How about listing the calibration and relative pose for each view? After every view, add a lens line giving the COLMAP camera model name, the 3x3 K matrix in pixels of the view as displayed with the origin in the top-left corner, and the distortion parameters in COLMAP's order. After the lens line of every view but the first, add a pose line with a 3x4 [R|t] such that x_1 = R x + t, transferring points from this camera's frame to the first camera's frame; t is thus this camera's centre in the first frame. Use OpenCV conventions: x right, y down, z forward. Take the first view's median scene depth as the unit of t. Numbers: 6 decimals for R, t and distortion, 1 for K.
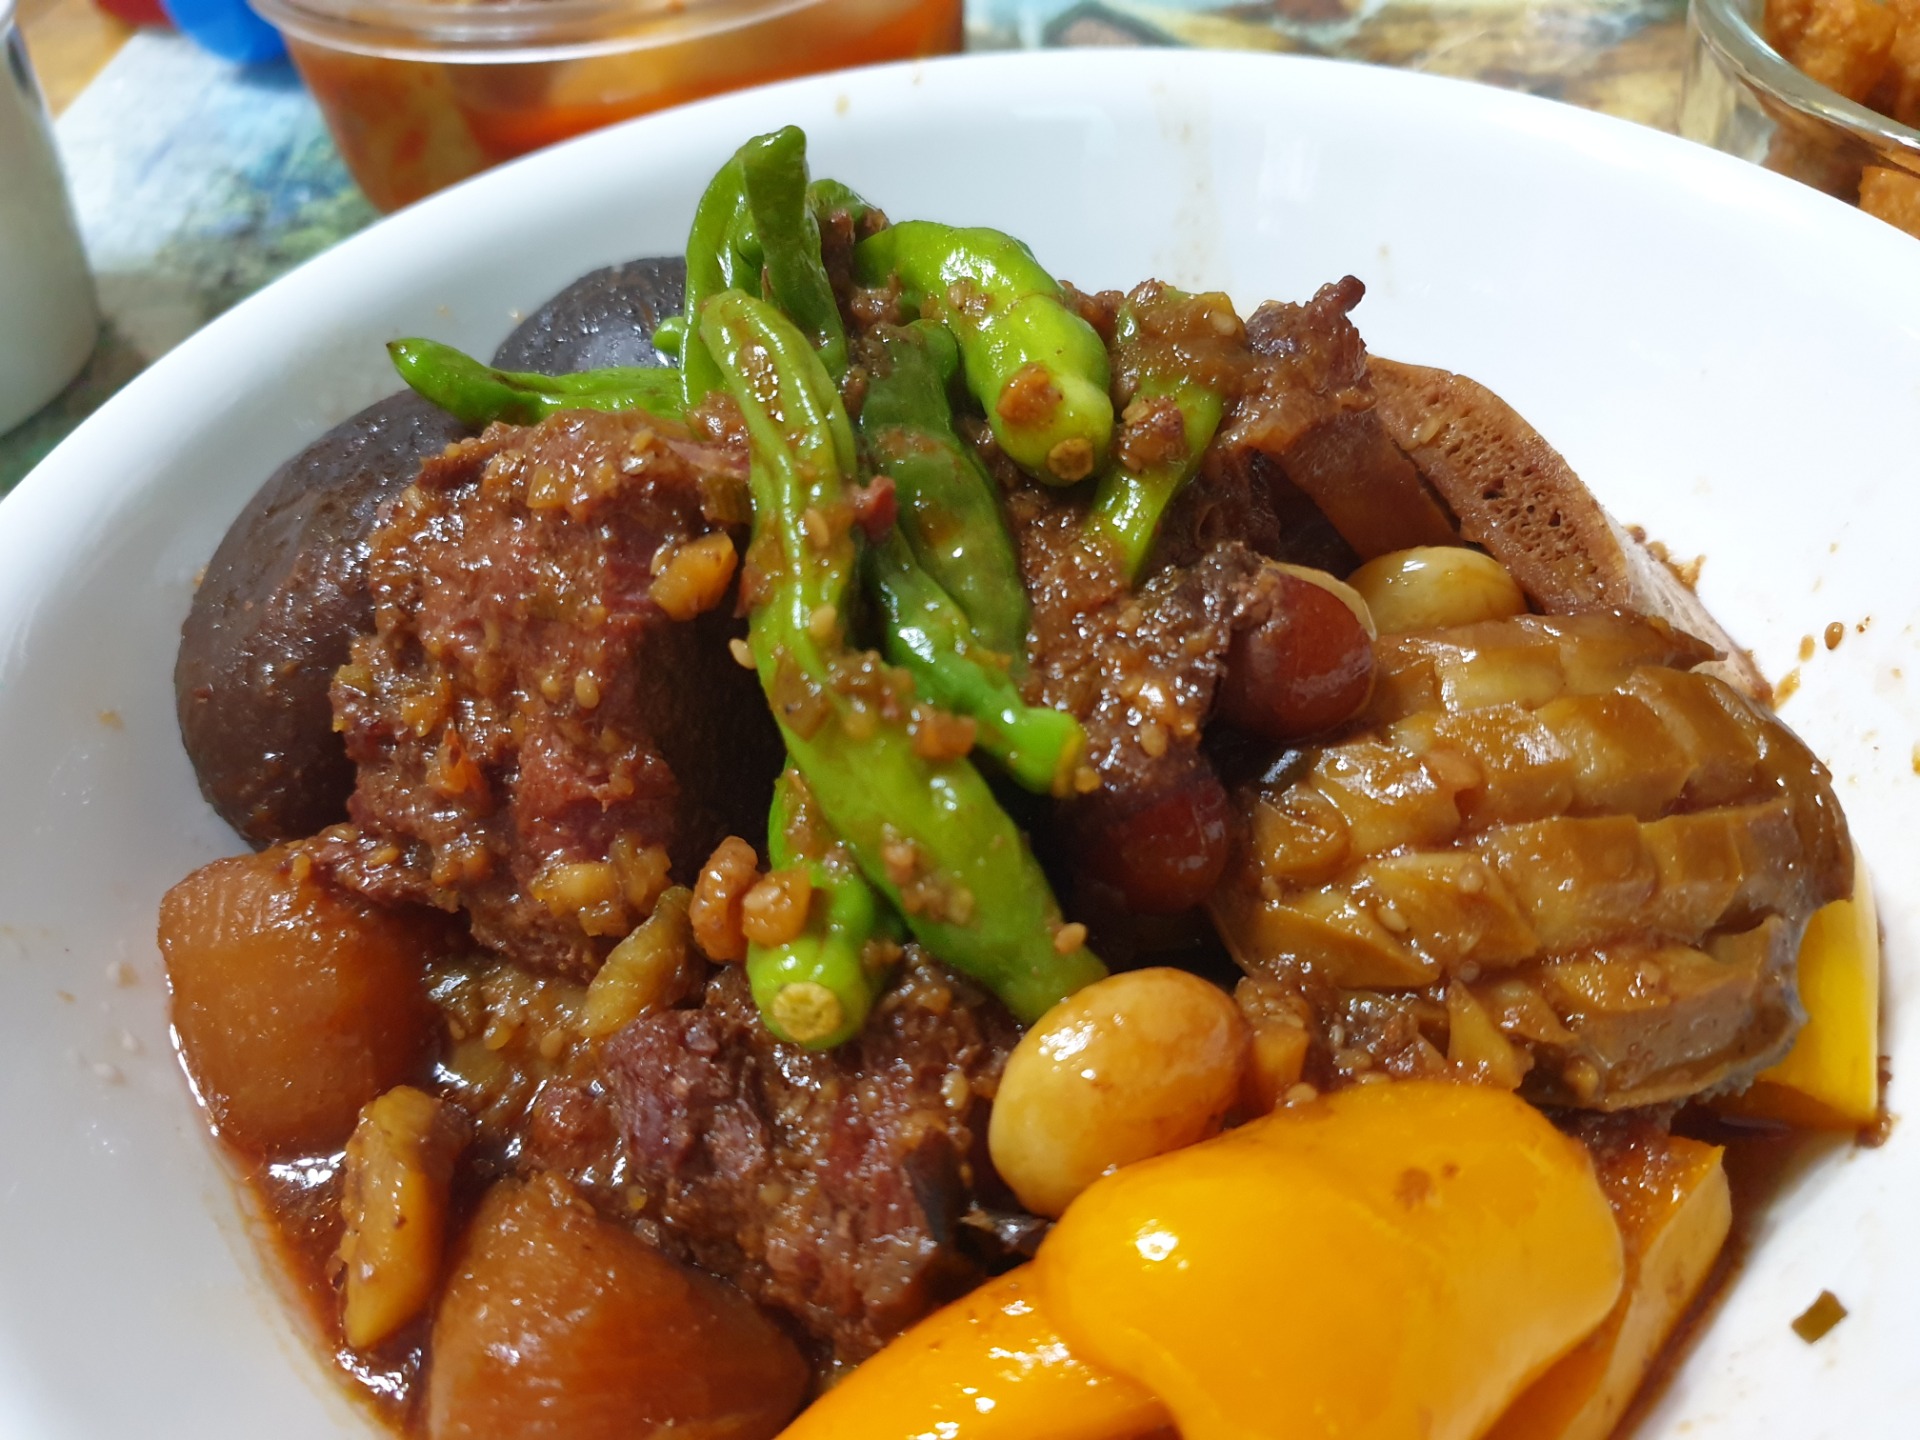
lens RADIAL K [[1480.9, 0, 960.0], [0, 1480.9, 720.0], [0, 0, 1]] dist [-0.035979, -0.000082]
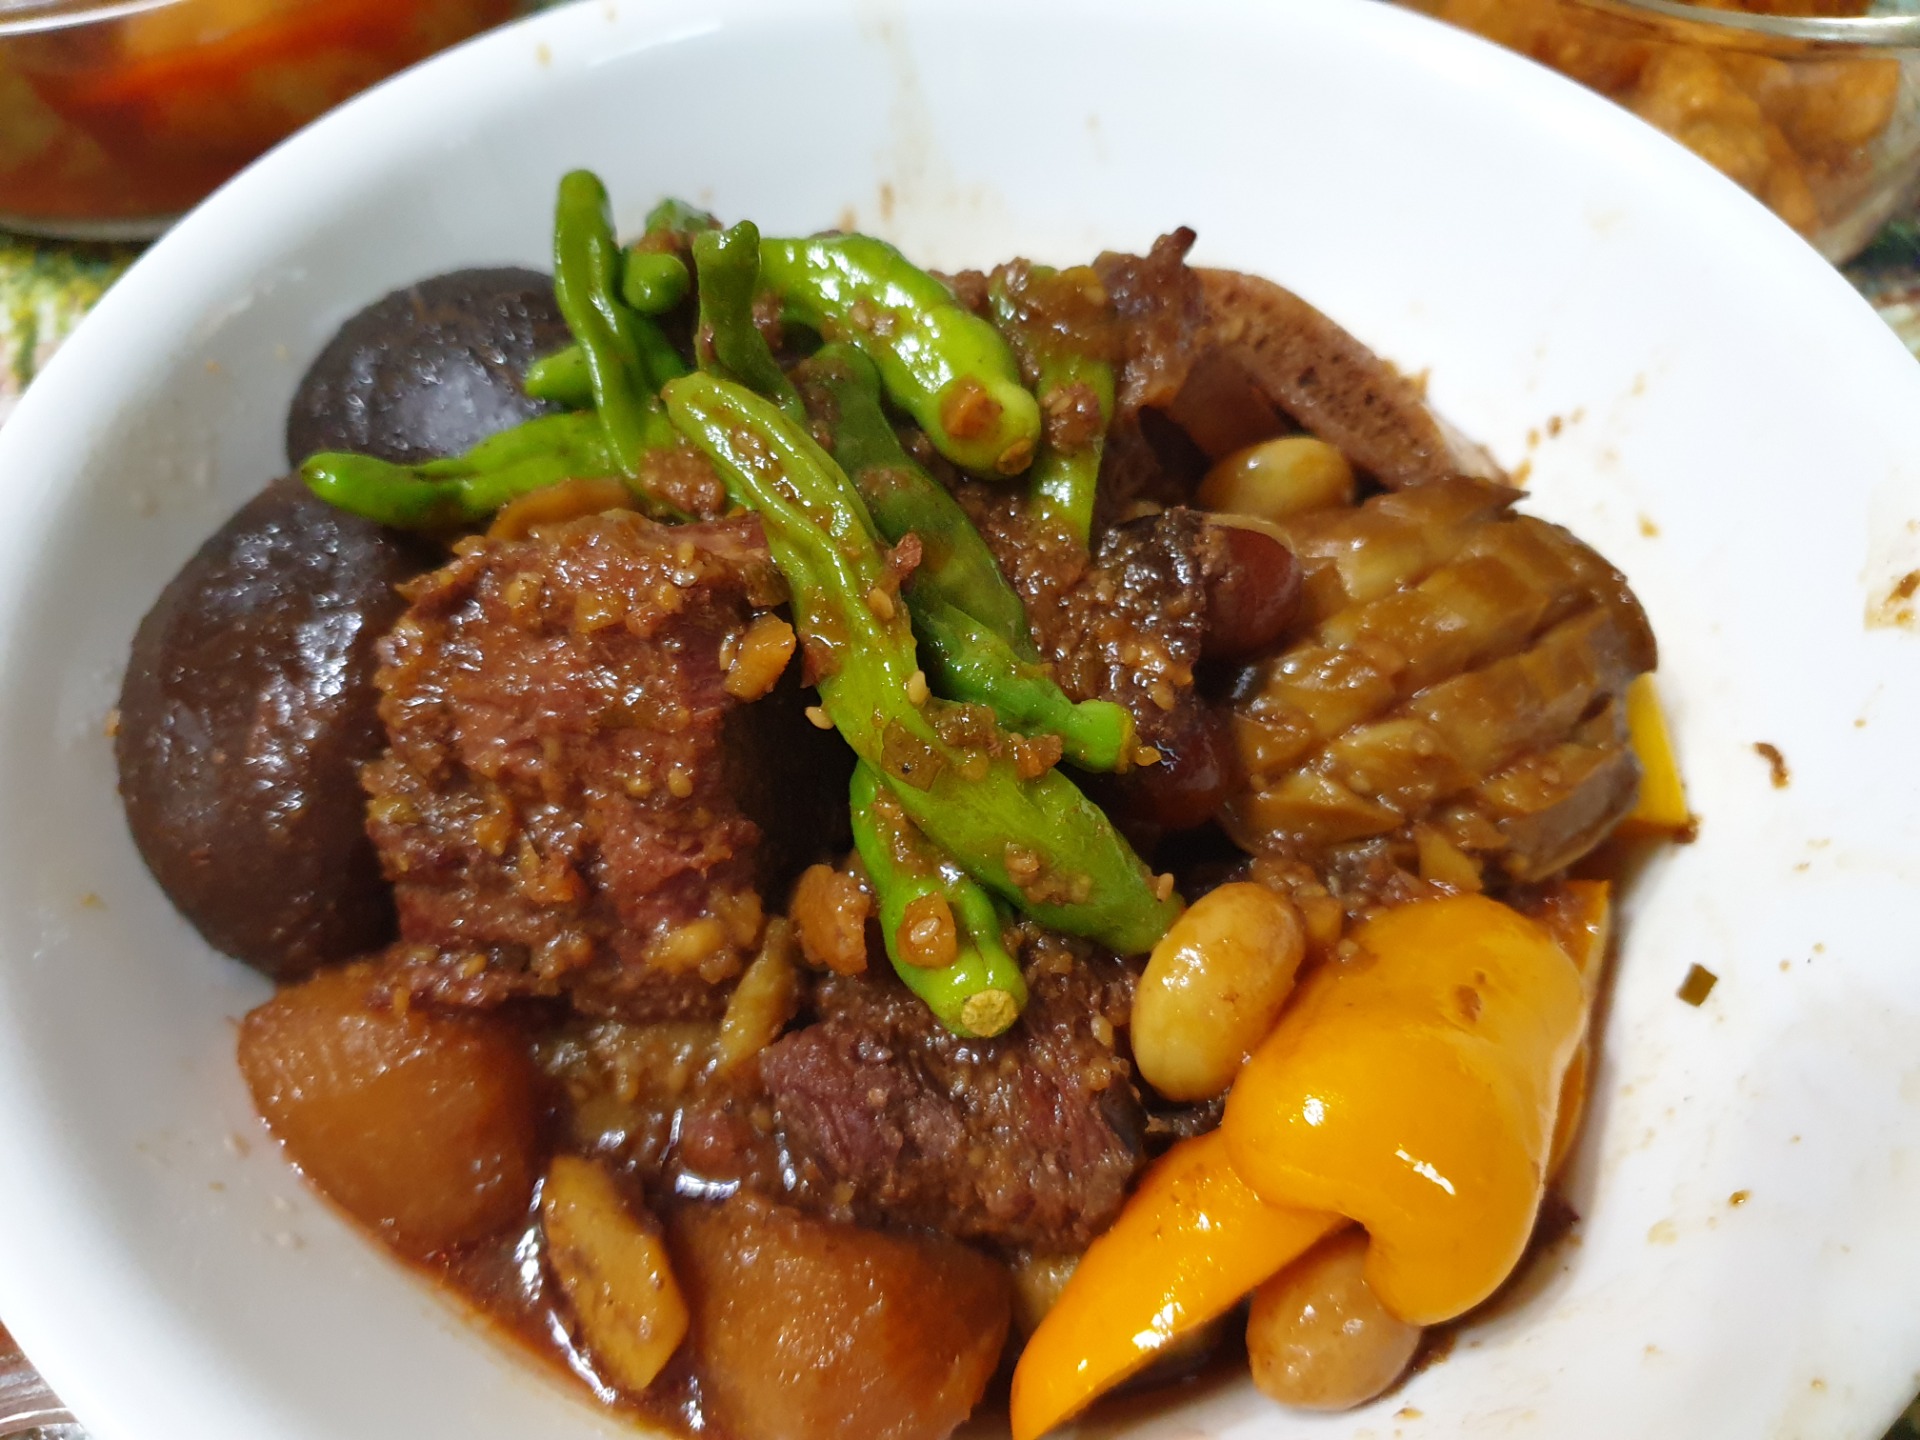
lens RADIAL K [[1445.9, 0, 960.0], [0, 1445.9, 720.0], [0, 0, 1]] dist [0.003475, -0.088981]
pose [[0.939977, -0.255460, 0.226236, -0.277156], [0.216472, 0.958913, 0.183371, -0.207208], [-0.263785, -0.123391, 0.956657, -0.063406]]
